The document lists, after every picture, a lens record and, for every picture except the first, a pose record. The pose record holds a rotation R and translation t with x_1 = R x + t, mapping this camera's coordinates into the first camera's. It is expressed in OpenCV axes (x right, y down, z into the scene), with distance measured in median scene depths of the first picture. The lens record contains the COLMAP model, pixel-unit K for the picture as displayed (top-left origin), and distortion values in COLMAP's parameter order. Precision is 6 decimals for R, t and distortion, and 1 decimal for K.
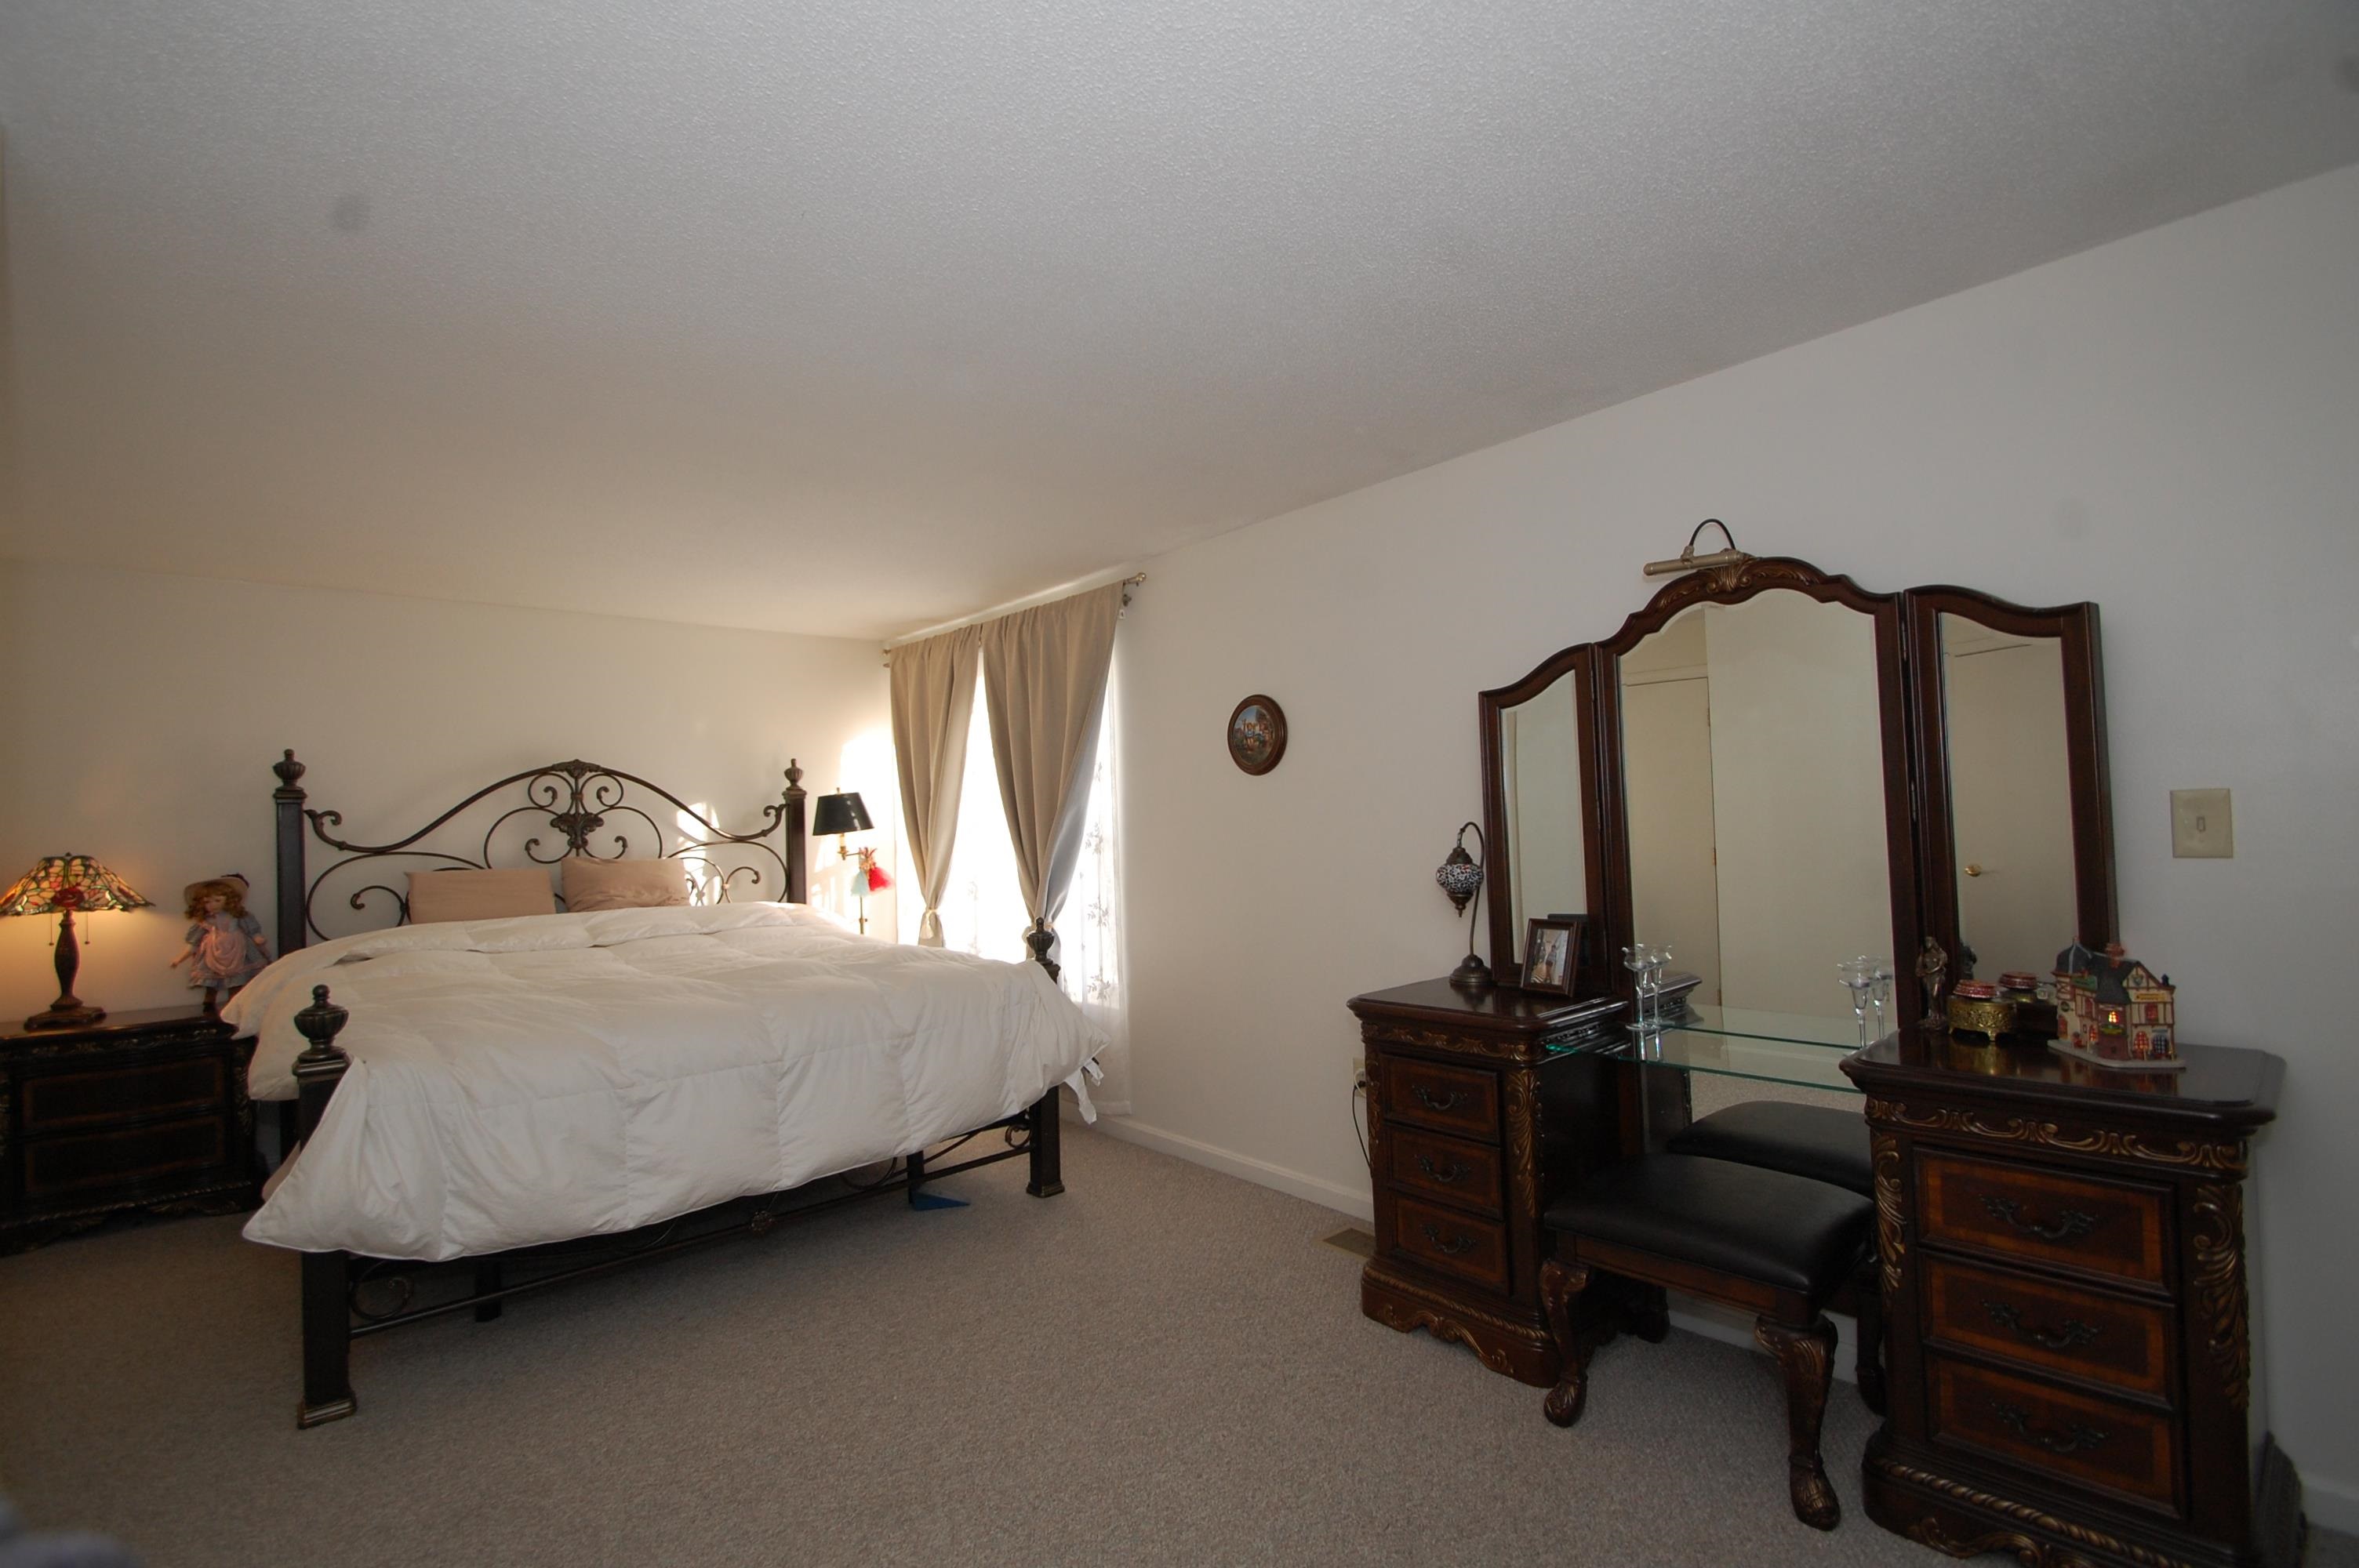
lens RADIAL K [[1027.7, 0, 1160.7], [0, 1027.7, 795.3], [0, 0, 1]] dist [-0.012452, -0.001333]
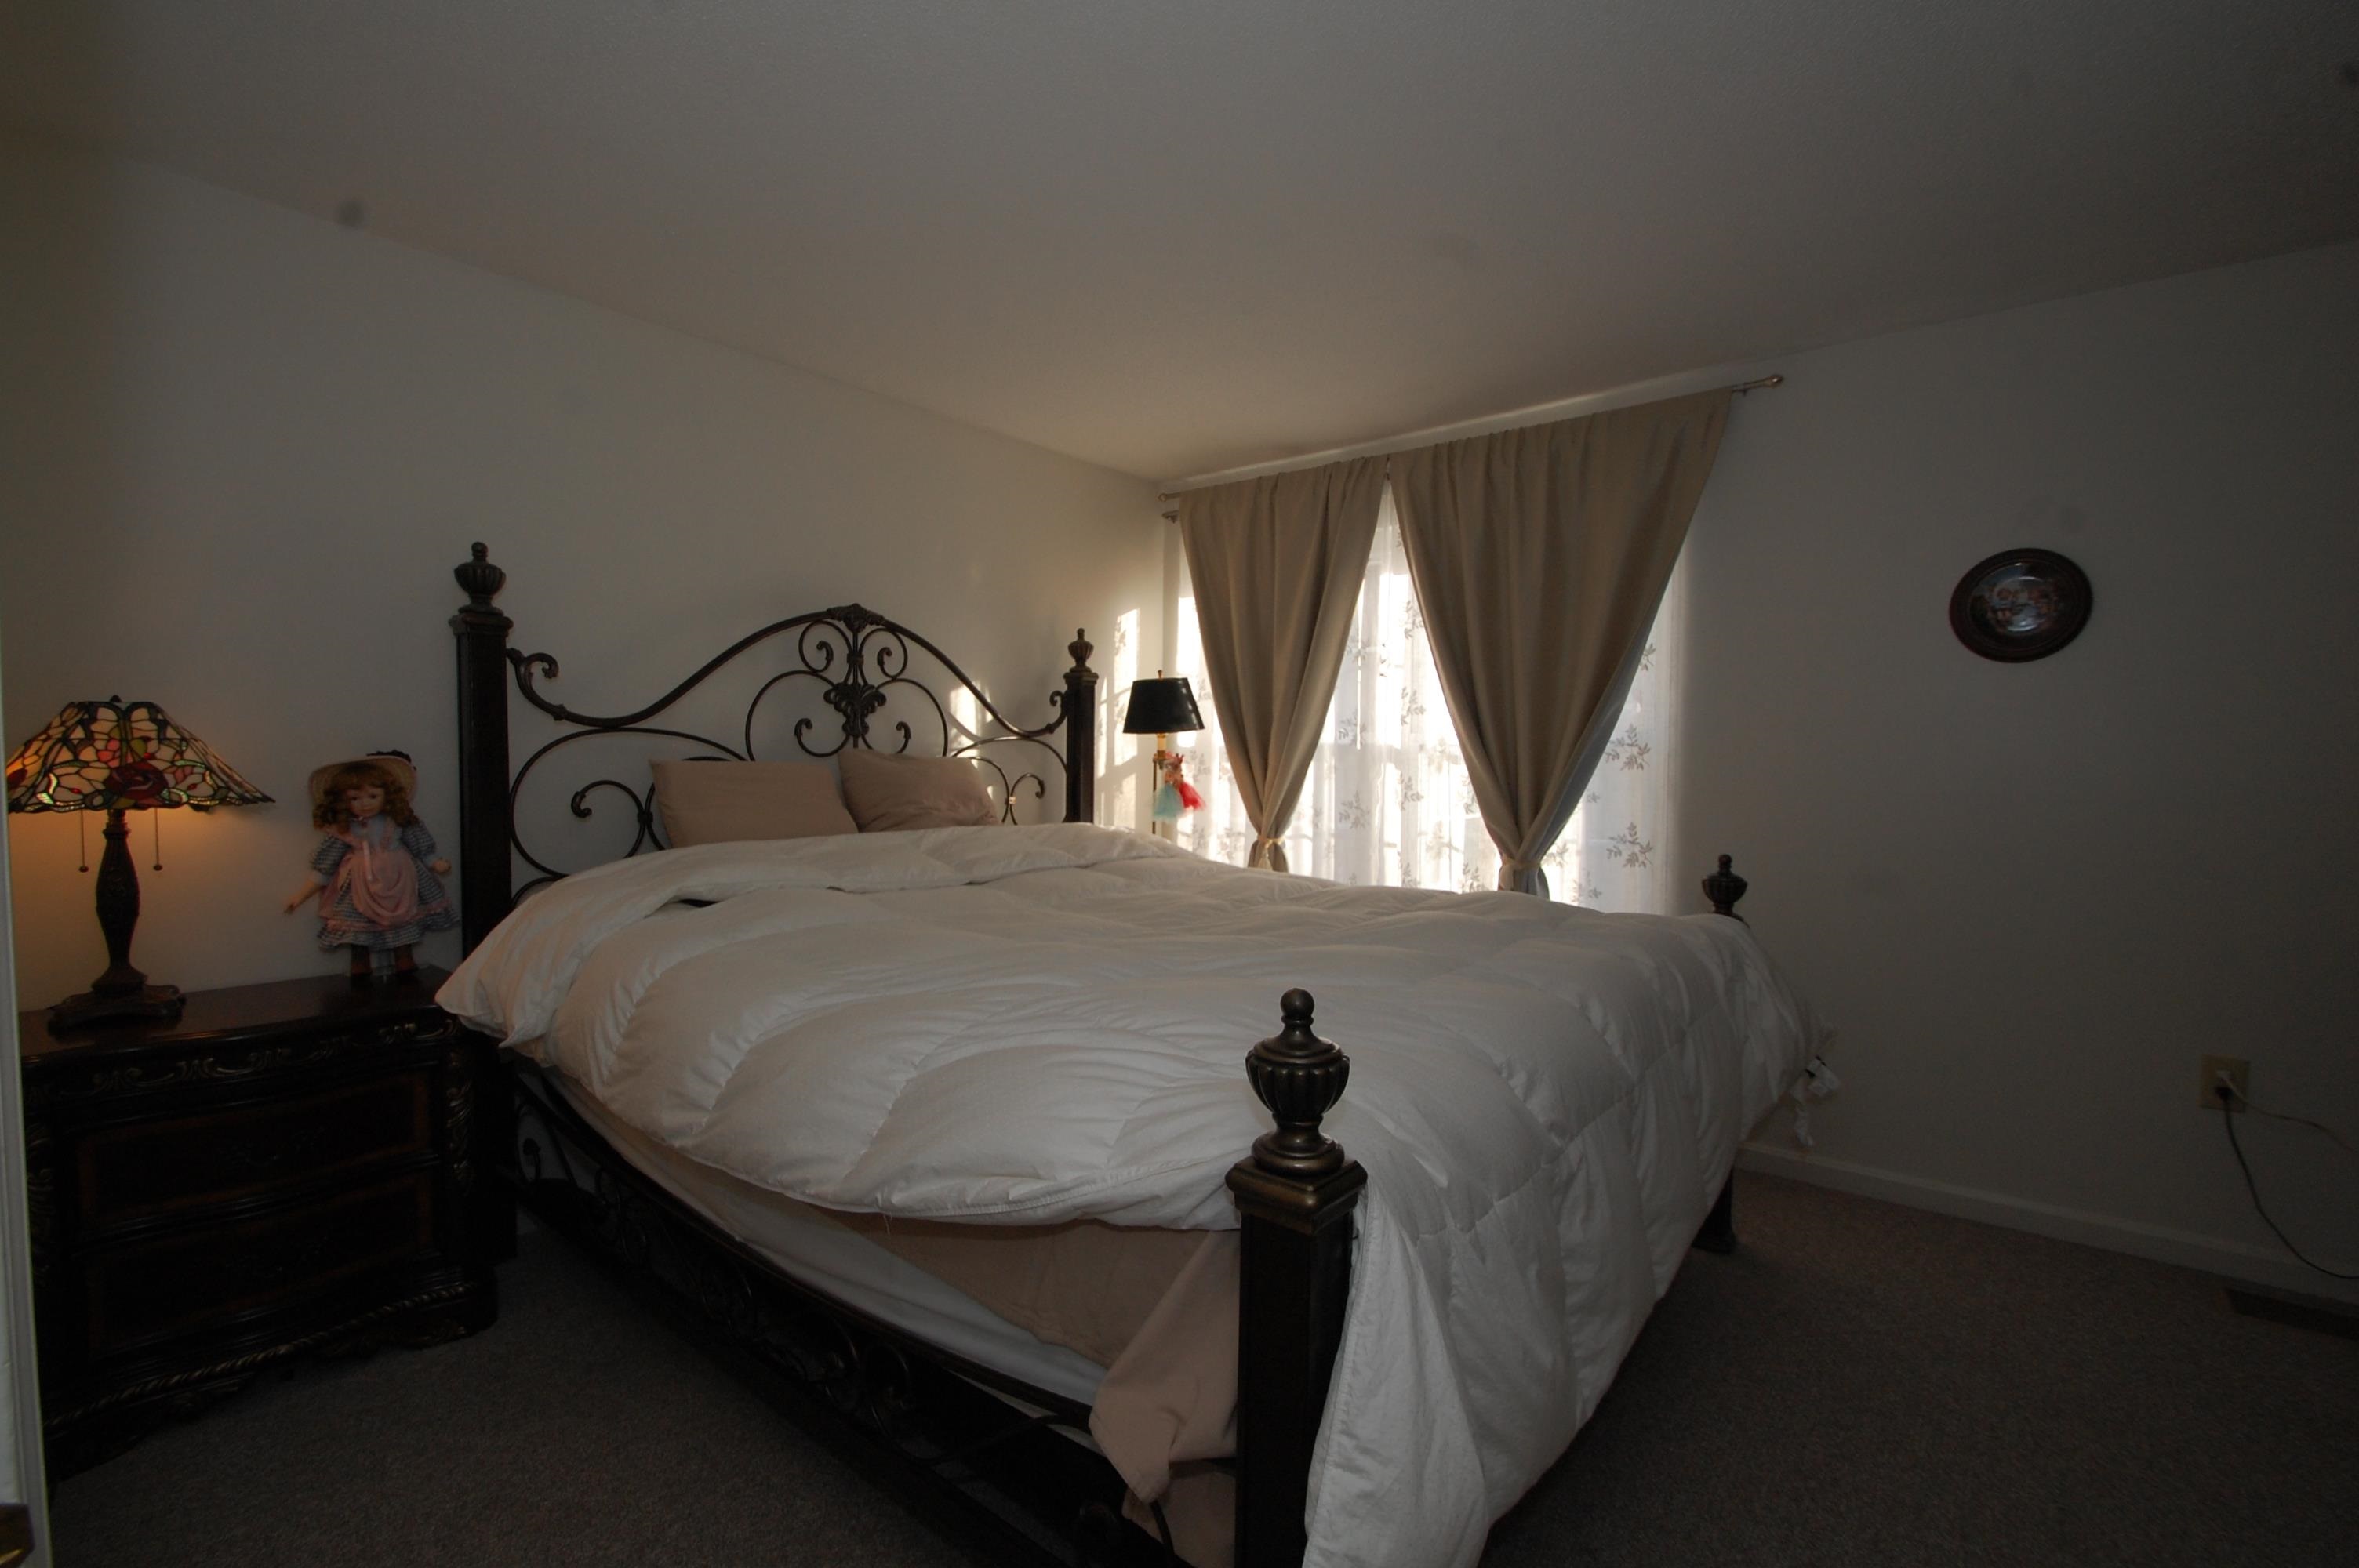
lens RADIAL K [[1027.7, 0, 1160.7], [0, 1027.7, 795.3], [0, 0, 1]] dist [-0.012452, -0.001333]
pose [[0.988299, 0.029921, 0.149568, -0.536250], [-0.039307, 0.997412, 0.060196, 0.047523], [-0.147380, -0.065371, 0.986917, 0.342635]]
